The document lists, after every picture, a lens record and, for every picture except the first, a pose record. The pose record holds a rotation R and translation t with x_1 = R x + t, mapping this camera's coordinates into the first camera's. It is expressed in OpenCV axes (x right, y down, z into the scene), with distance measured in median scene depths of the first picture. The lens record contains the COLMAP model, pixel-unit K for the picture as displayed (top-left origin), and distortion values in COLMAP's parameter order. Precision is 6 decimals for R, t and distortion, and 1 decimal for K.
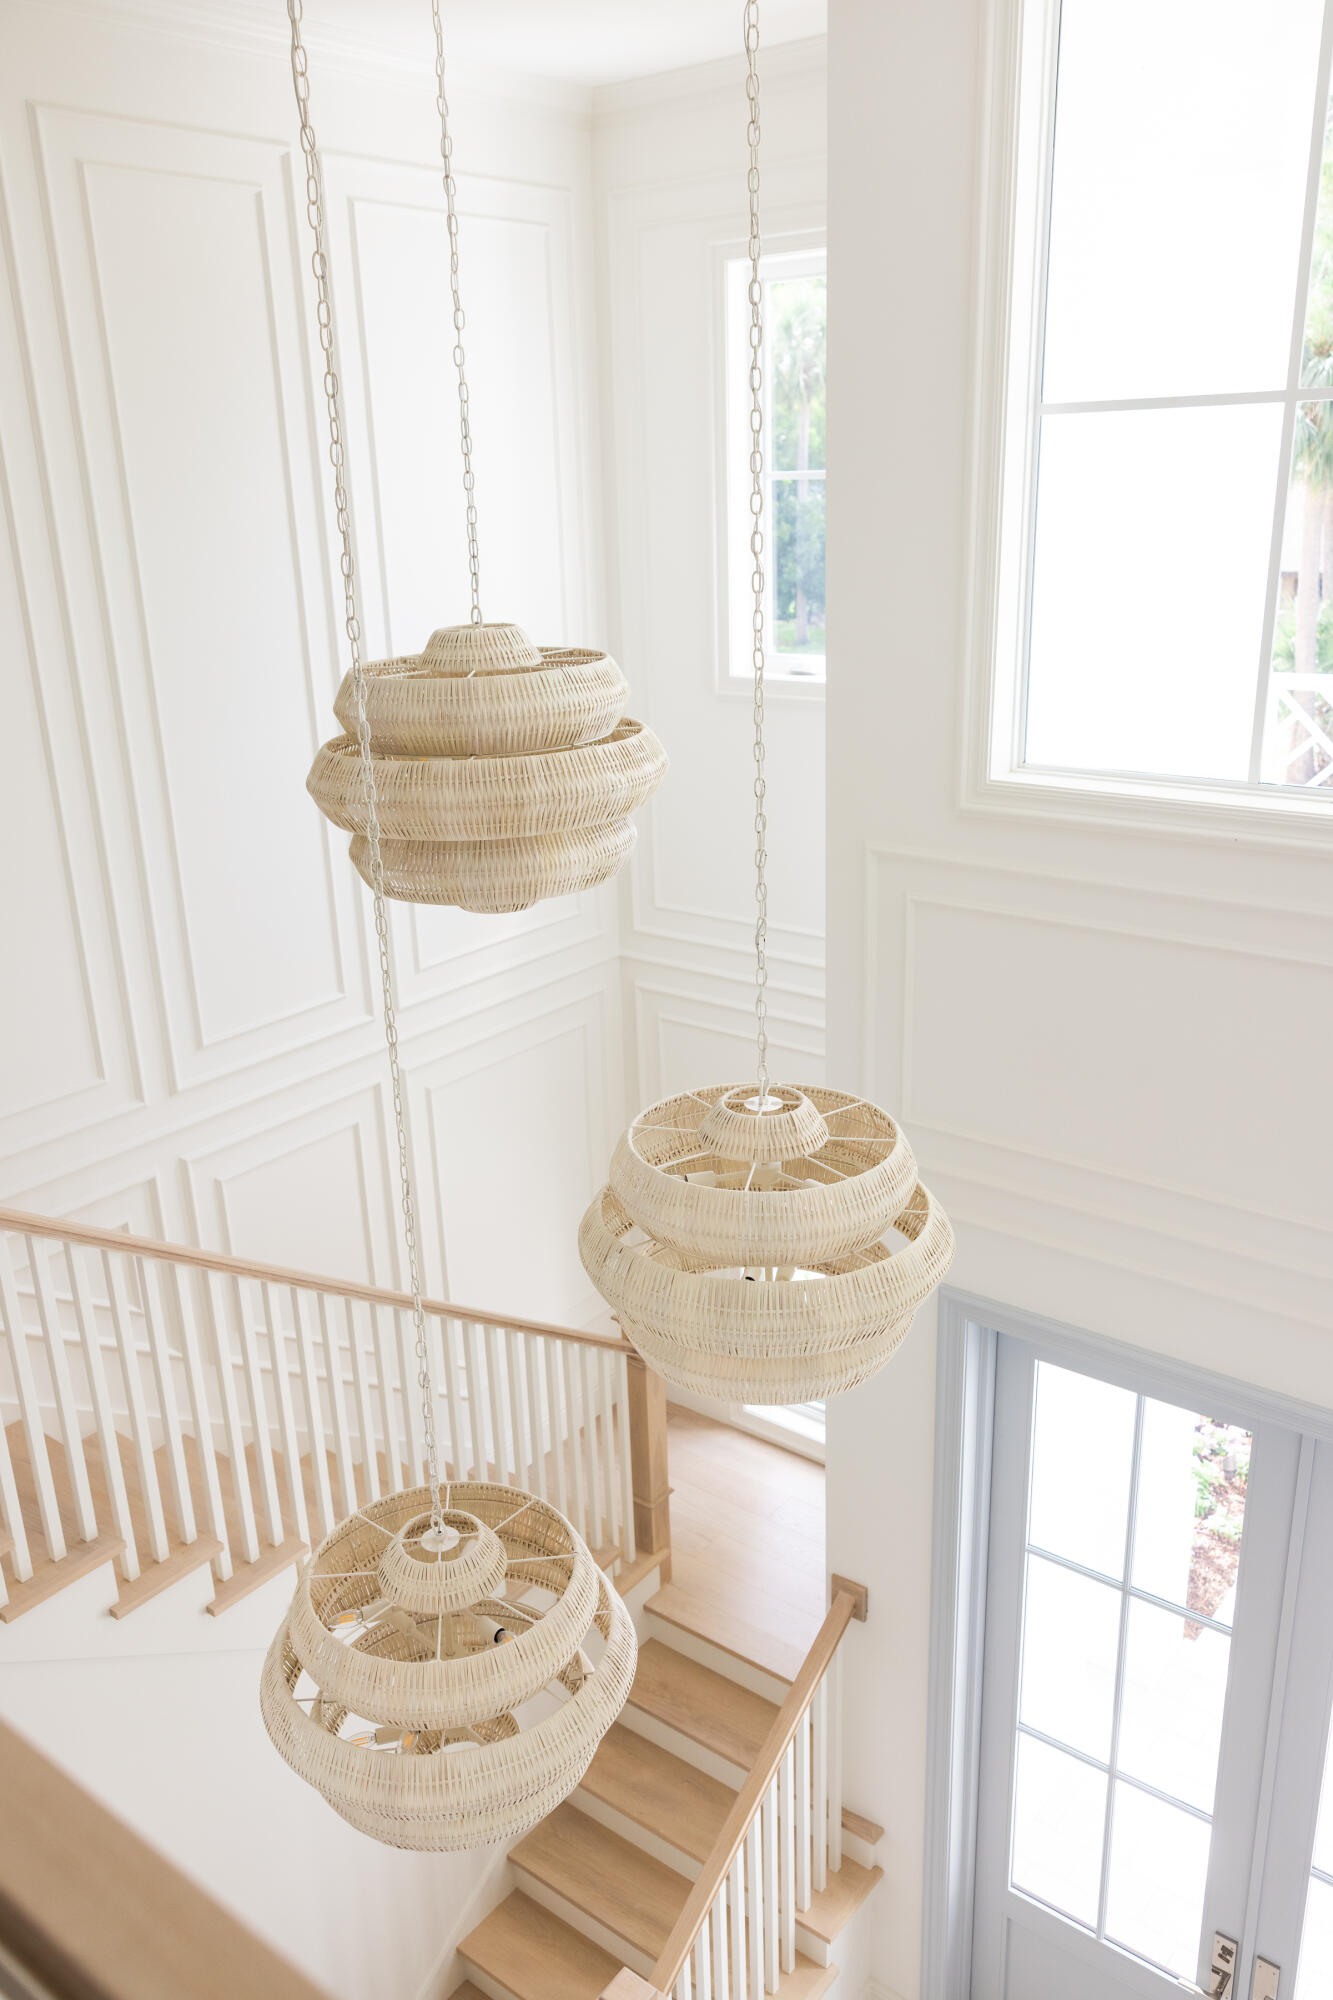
lens RADIAL K [[1635.0, 0, 665.3], [0, 1635.0, 967.2], [0, 0, 1]] dist [0.003819, 0.005289]
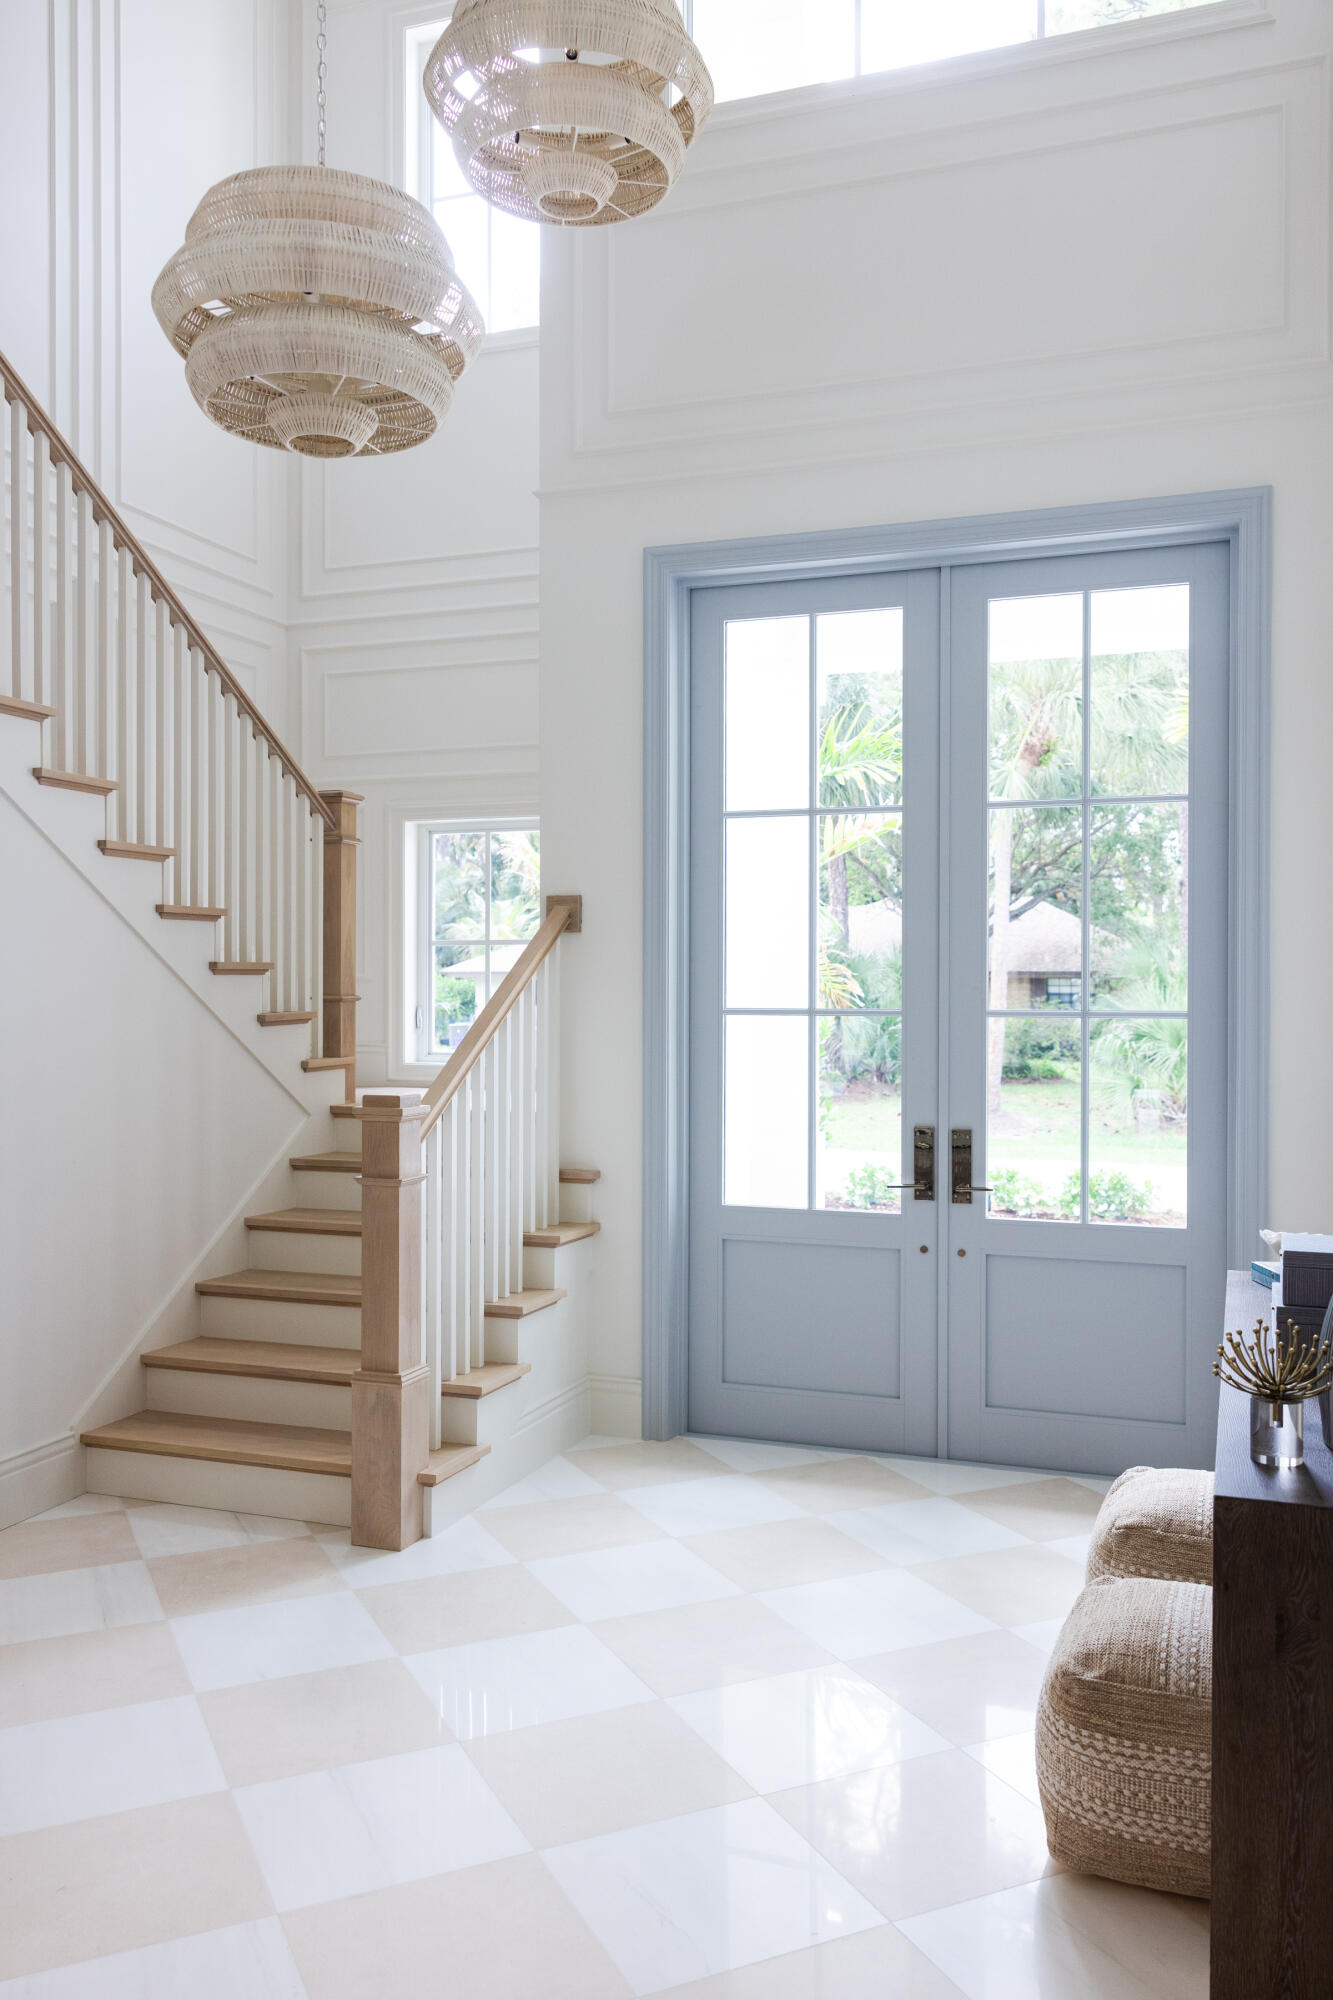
lens RADIAL K [[1588.6, 0, 664.3], [0, 1588.6, 986.3], [0, 0, 1]] dist [0.001043, 0.004488]
pose [[0.949568, 0.031347, 0.311991, -0.147946], [0.074981, 0.943425, -0.322998, 0.770358], [-0.304465, 0.330102, 0.893495, 0.066419]]
